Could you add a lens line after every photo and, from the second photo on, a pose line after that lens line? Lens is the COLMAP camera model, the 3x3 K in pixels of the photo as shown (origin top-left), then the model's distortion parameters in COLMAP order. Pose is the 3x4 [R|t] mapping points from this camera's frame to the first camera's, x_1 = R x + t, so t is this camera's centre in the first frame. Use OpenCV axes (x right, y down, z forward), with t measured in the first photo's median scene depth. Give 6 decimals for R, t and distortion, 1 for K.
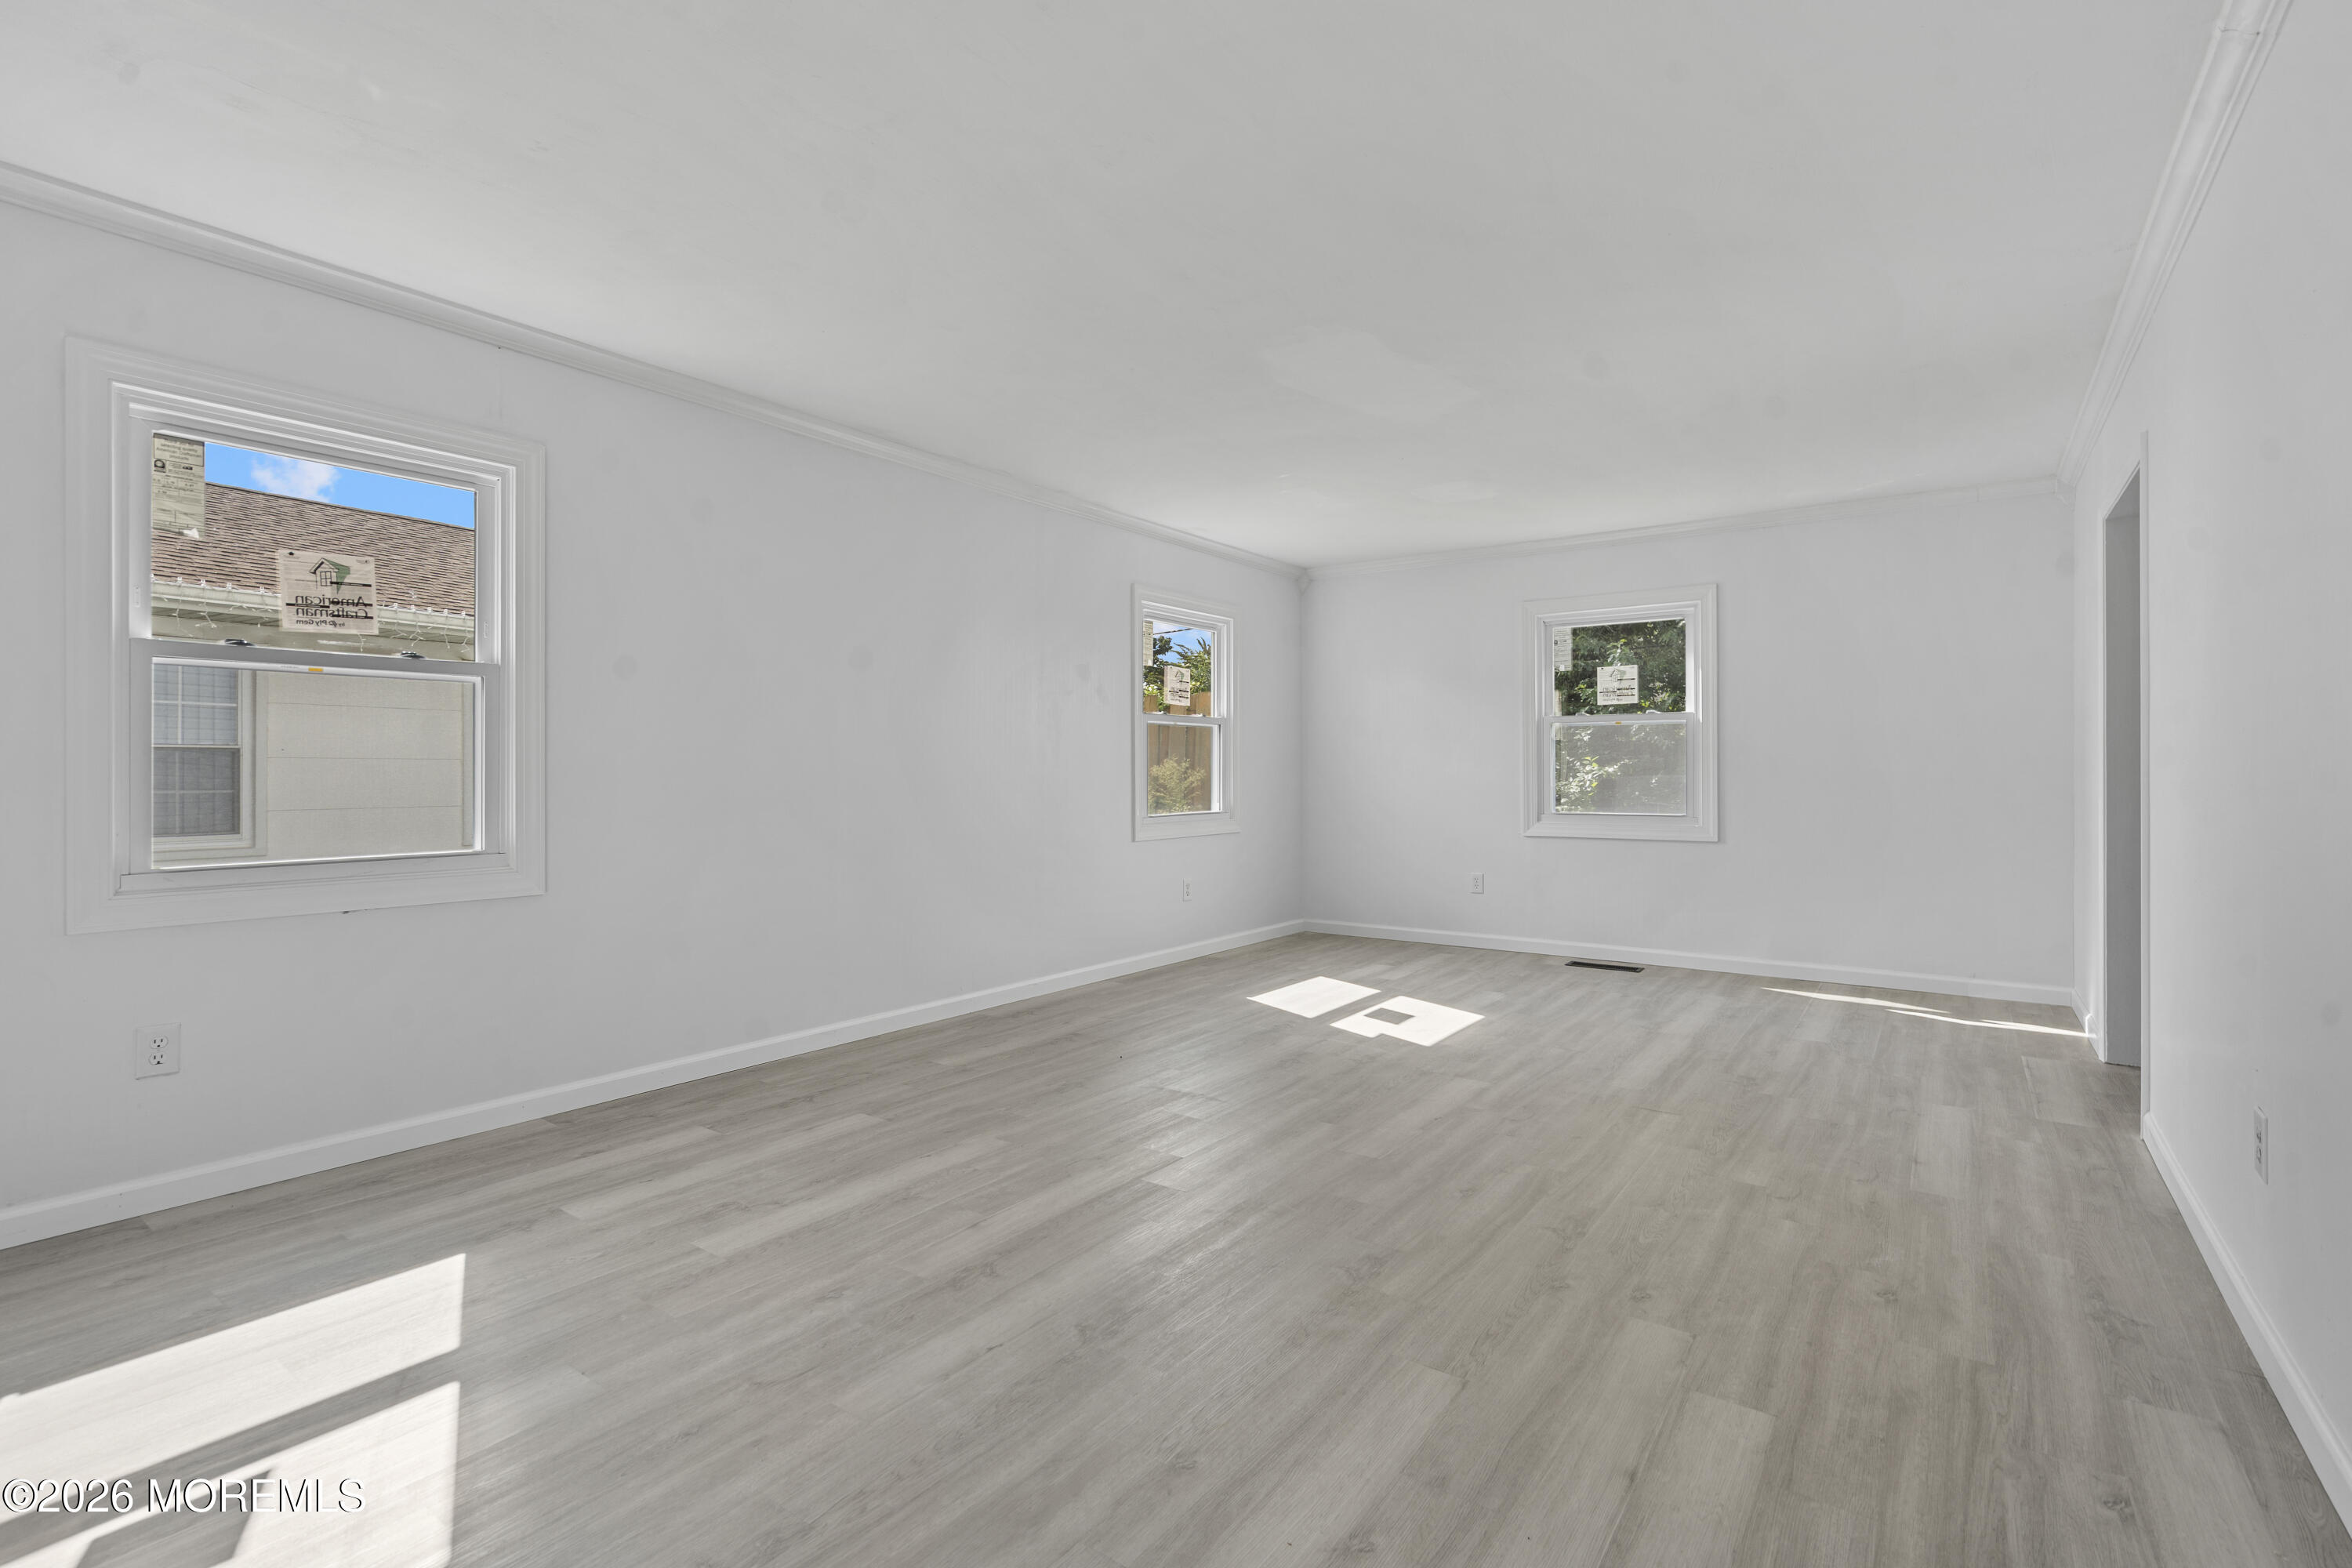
lens RADIAL K [[1067.5, 0, 1181.7], [0, 1067.5, 782.2], [0, 0, 1]] dist [-0.010348, 0.005535]
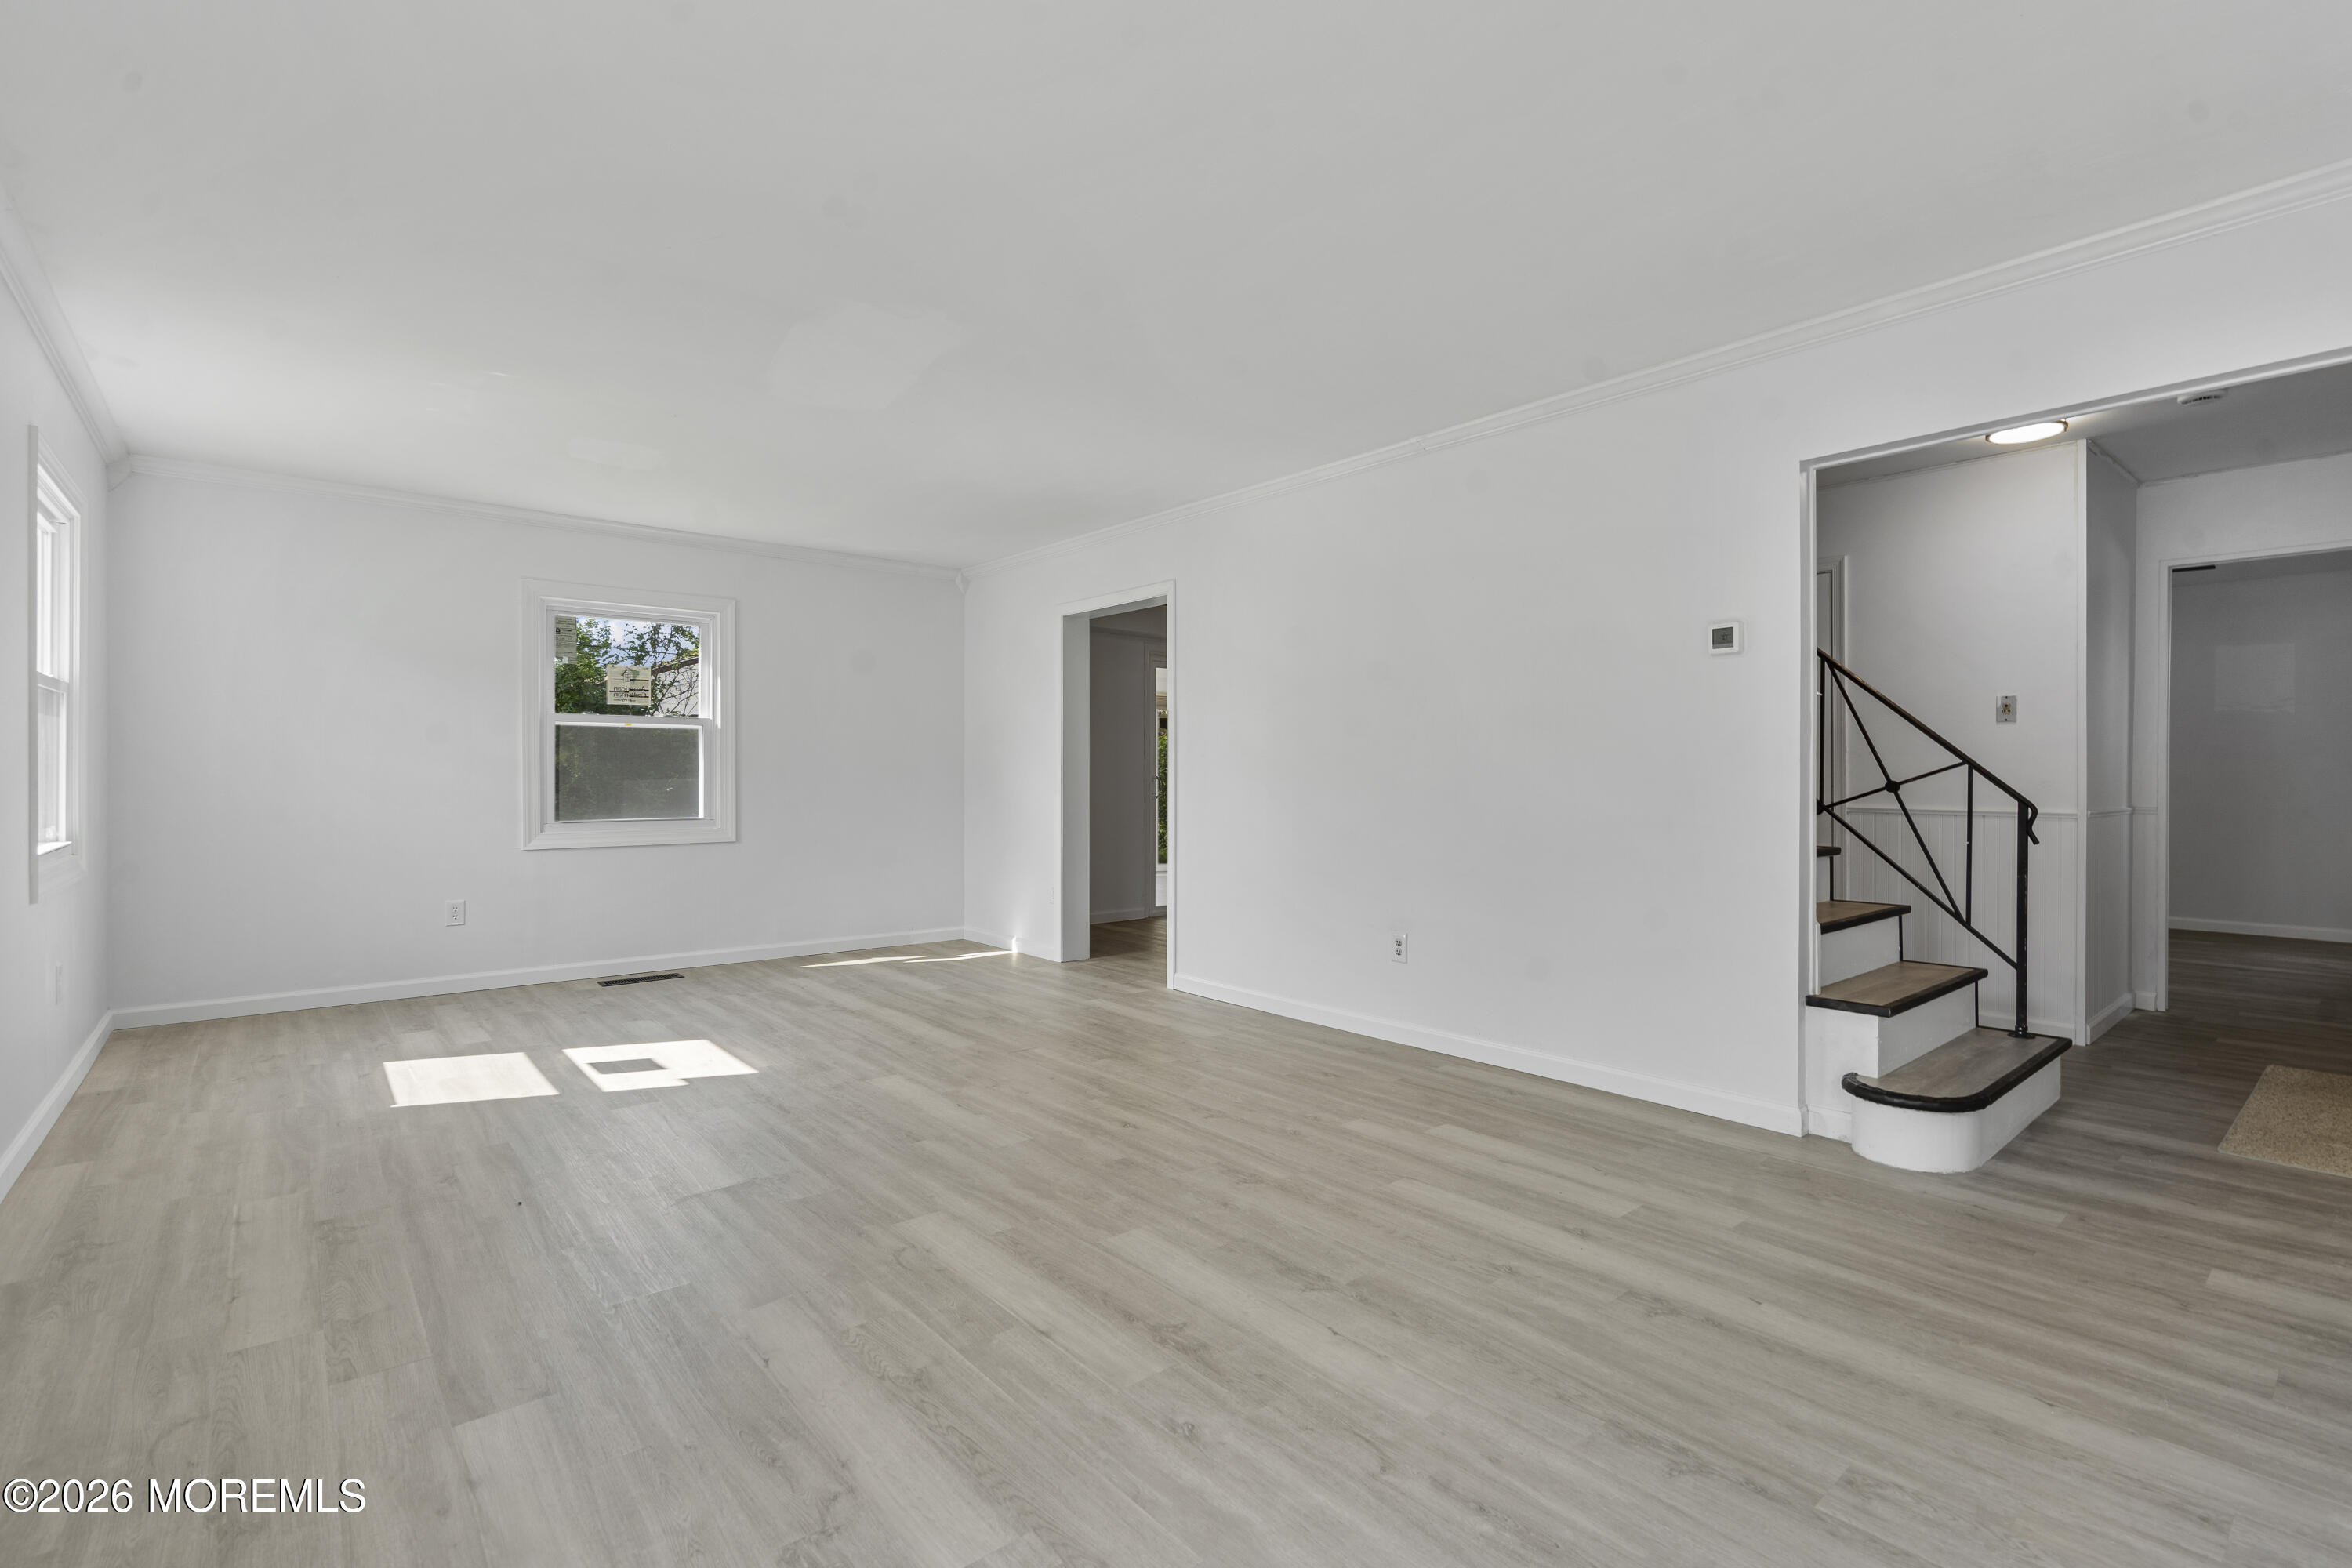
lens RADIAL K [[1067.5, 0, 1181.7], [0, 1067.5, 782.2], [0, 0, 1]] dist [-0.010348, 0.005535]
pose [[0.244454, -0.004079, 0.969652, -0.903840], [0.008127, 0.999965, 0.002158, -0.004313], [-0.969627, 0.007353, 0.244479, 0.660646]]
